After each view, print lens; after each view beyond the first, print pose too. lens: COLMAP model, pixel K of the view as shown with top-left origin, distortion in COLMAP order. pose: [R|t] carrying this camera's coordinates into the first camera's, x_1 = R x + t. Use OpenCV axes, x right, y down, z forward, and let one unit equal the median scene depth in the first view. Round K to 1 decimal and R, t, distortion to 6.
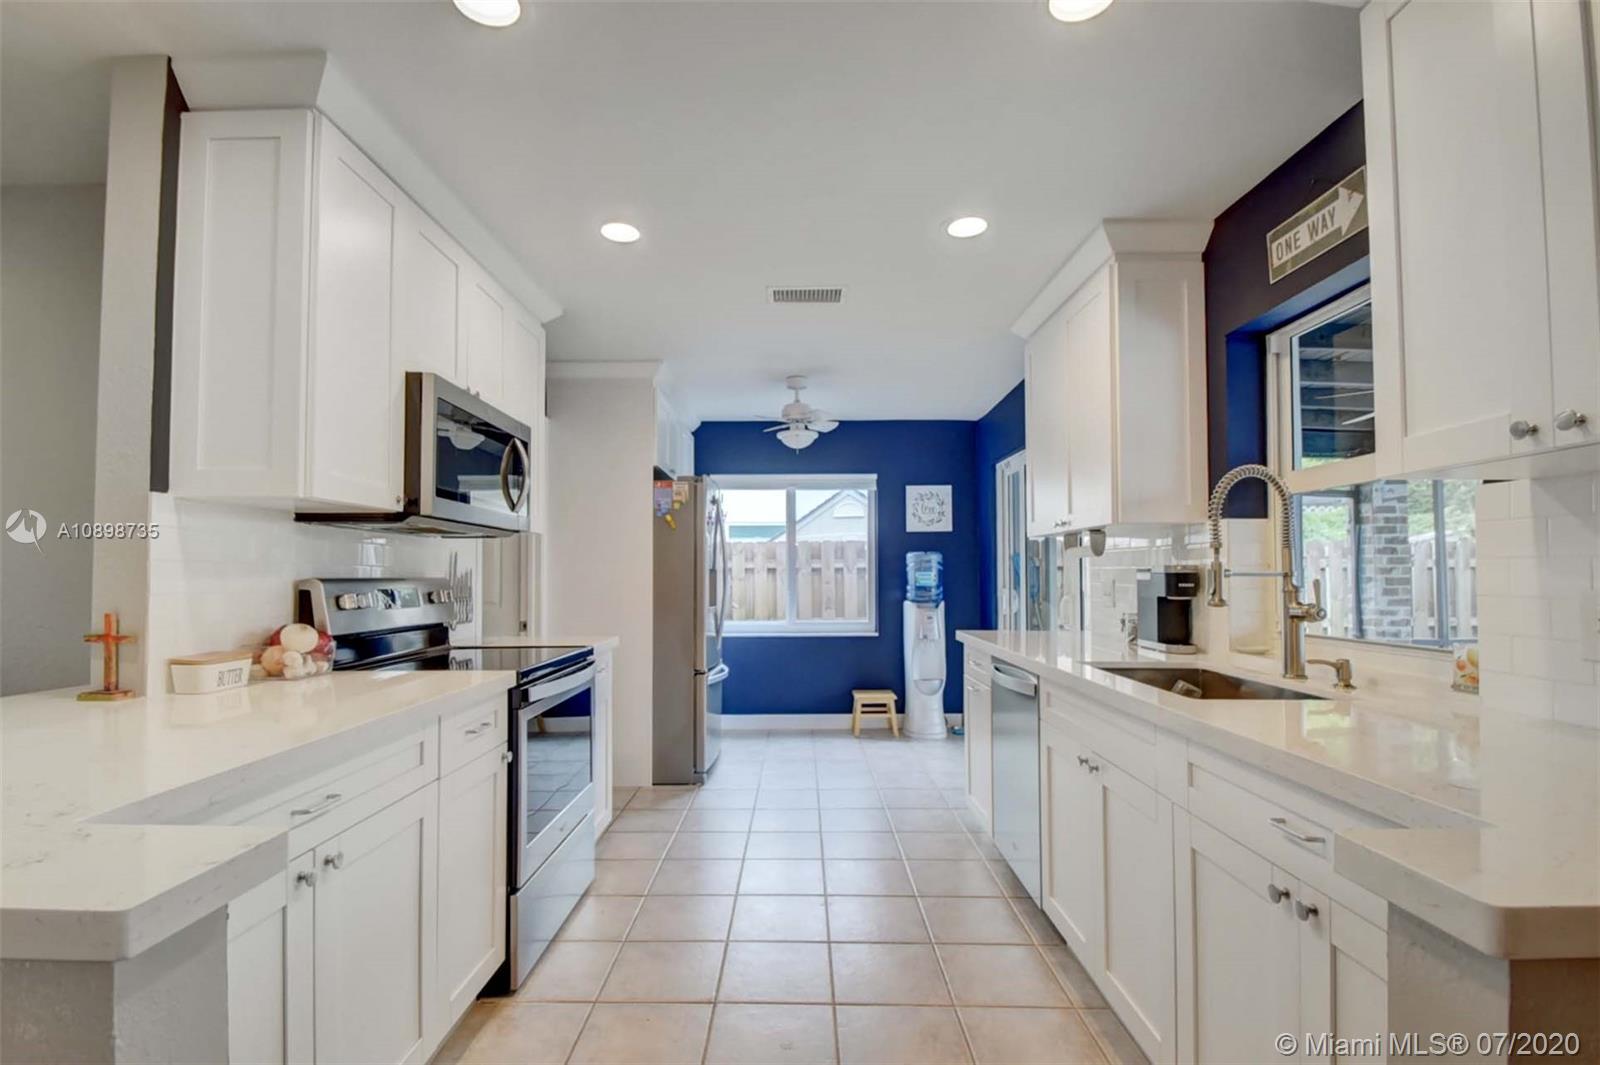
lens RADIAL K [[717.4, 0, 786.7], [0, 717.4, 554.8], [0, 0, 1]] dist [0.011415, -0.019324]
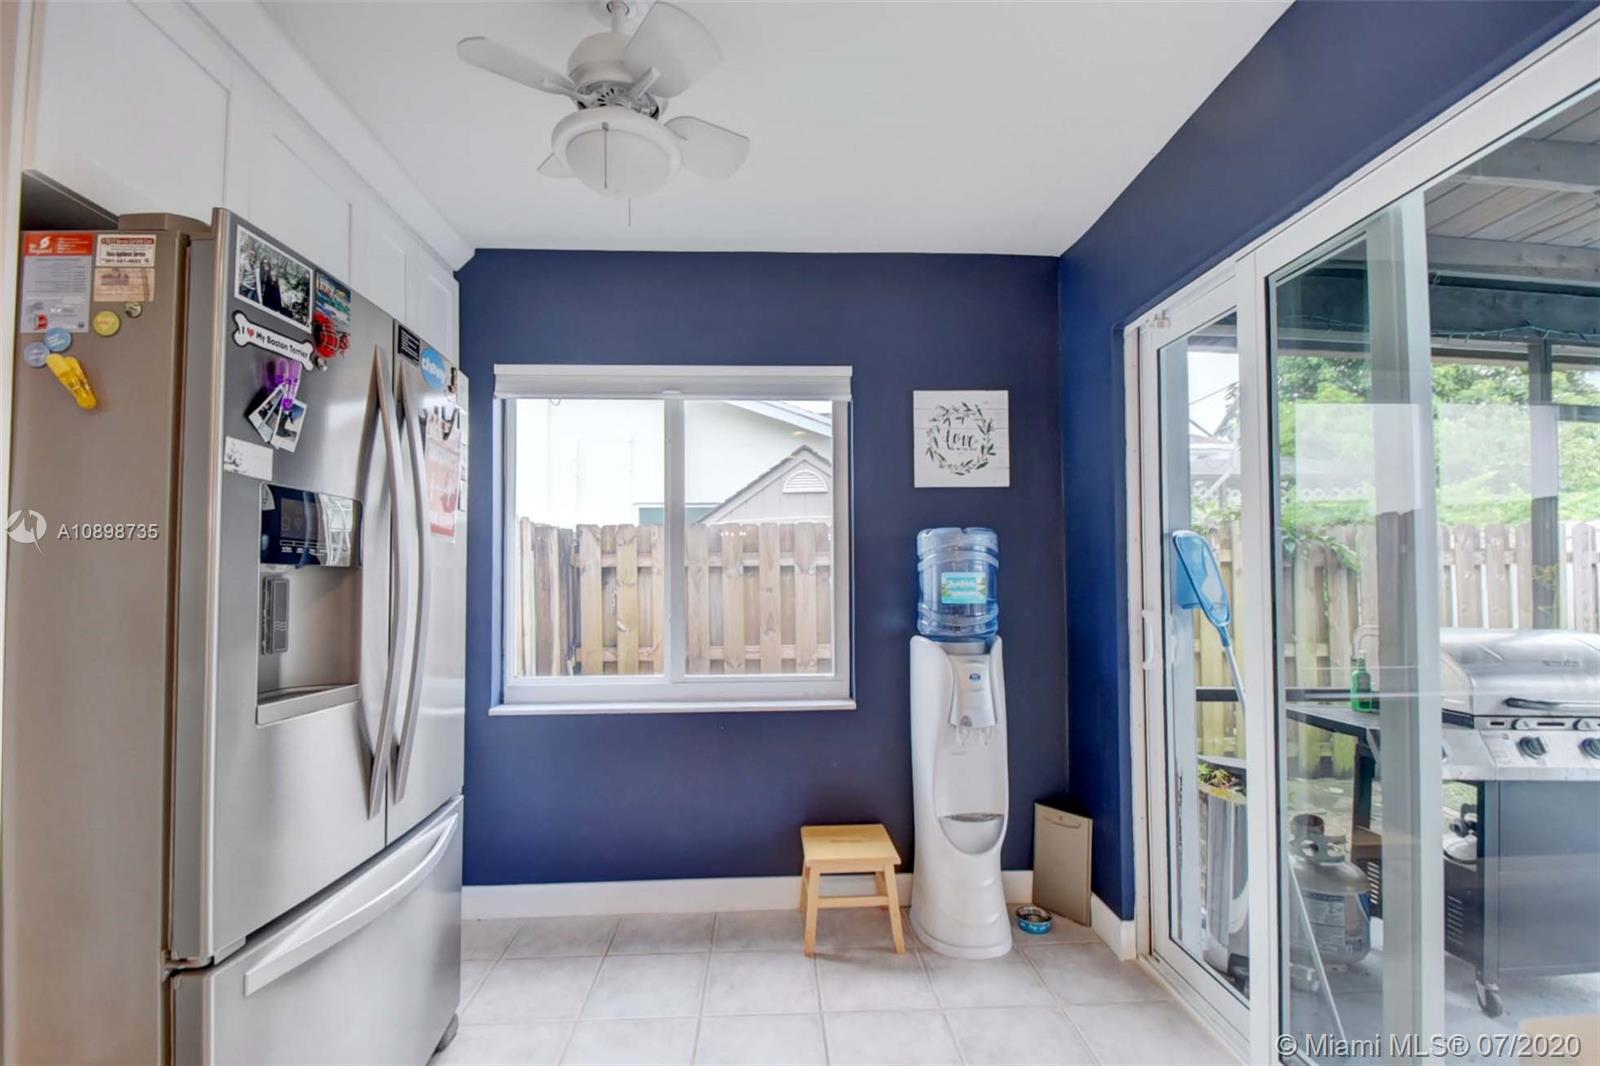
lens RADIAL K [[710.5, 0, 797.5], [0, 710.5, 554.1], [0, 0, 1]] dist [0.019834, -0.018330]
pose [[0.997941, -0.000859, 0.064130, 0.063774], [0.000943, 0.999999, -0.001280, 0.012958], [-0.064129, 0.001338, 0.997941, 0.572949]]
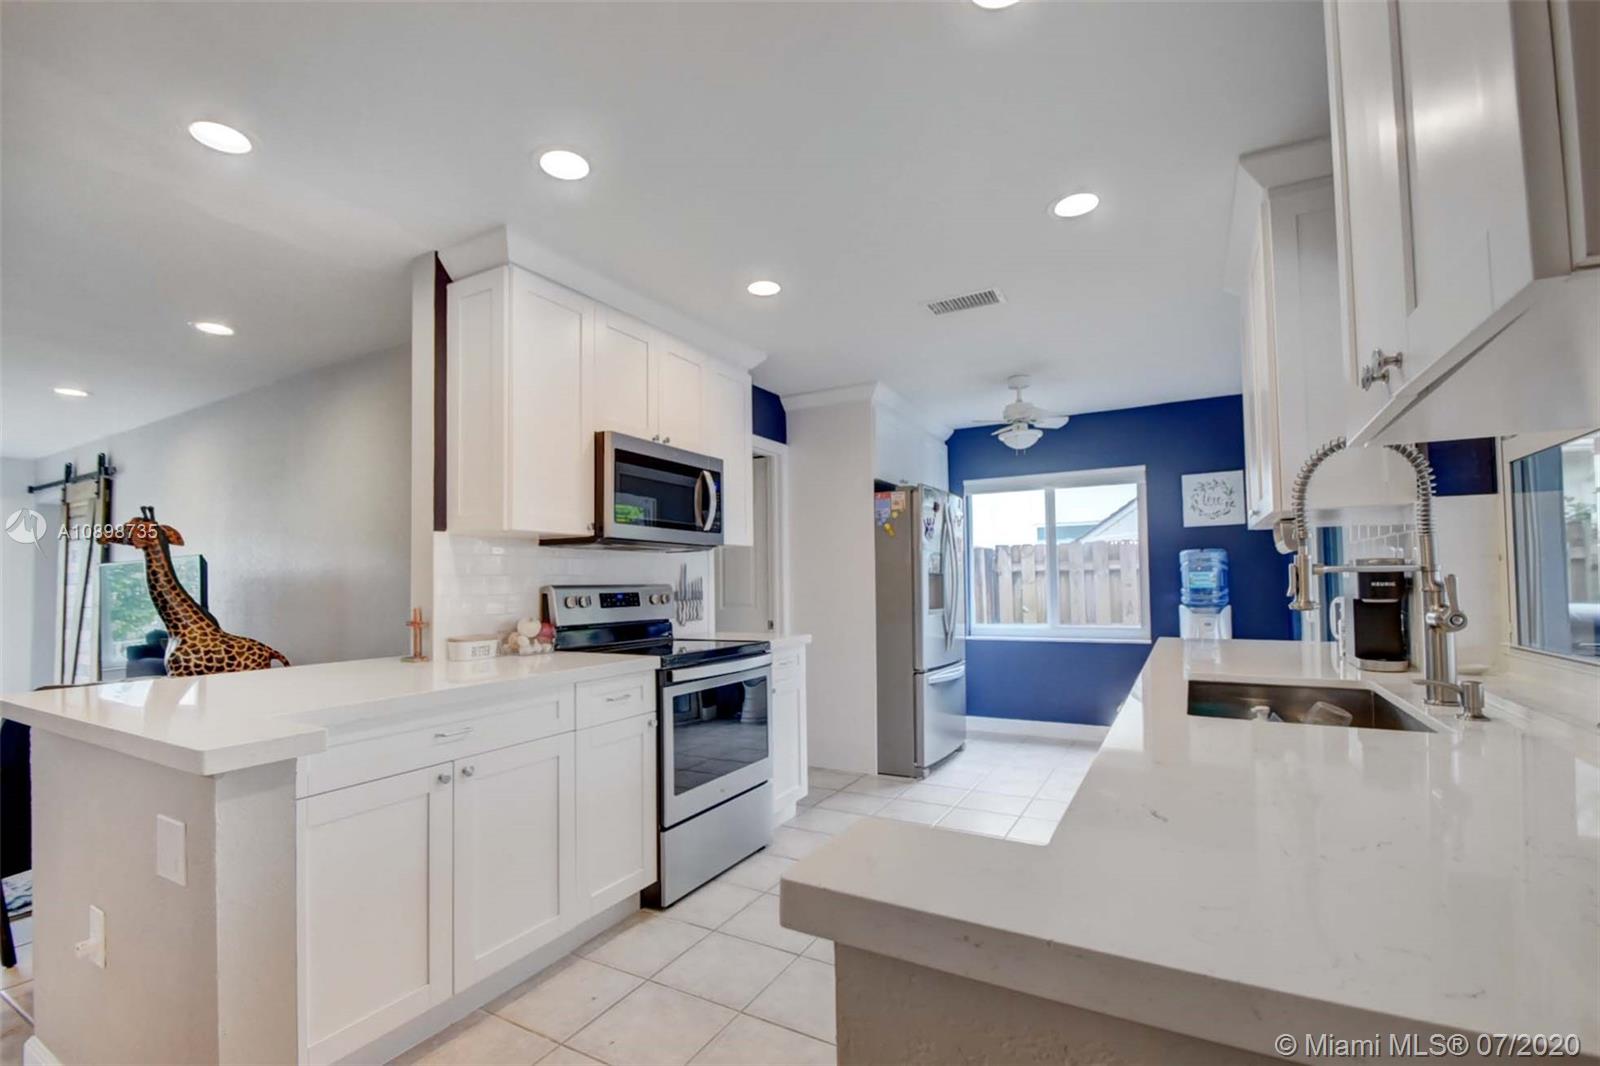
lens RADIAL K [[698.9, 0, 787.6], [0, 698.9, 556.5], [0, 0, 1]] dist [0.003365, -0.014872]
pose [[0.875360, -0.028886, -0.482608, 0.163762], [0.026336, 0.999580, -0.012060, 0.001809], [0.482753, -0.002153, 0.875754, 0.007991]]
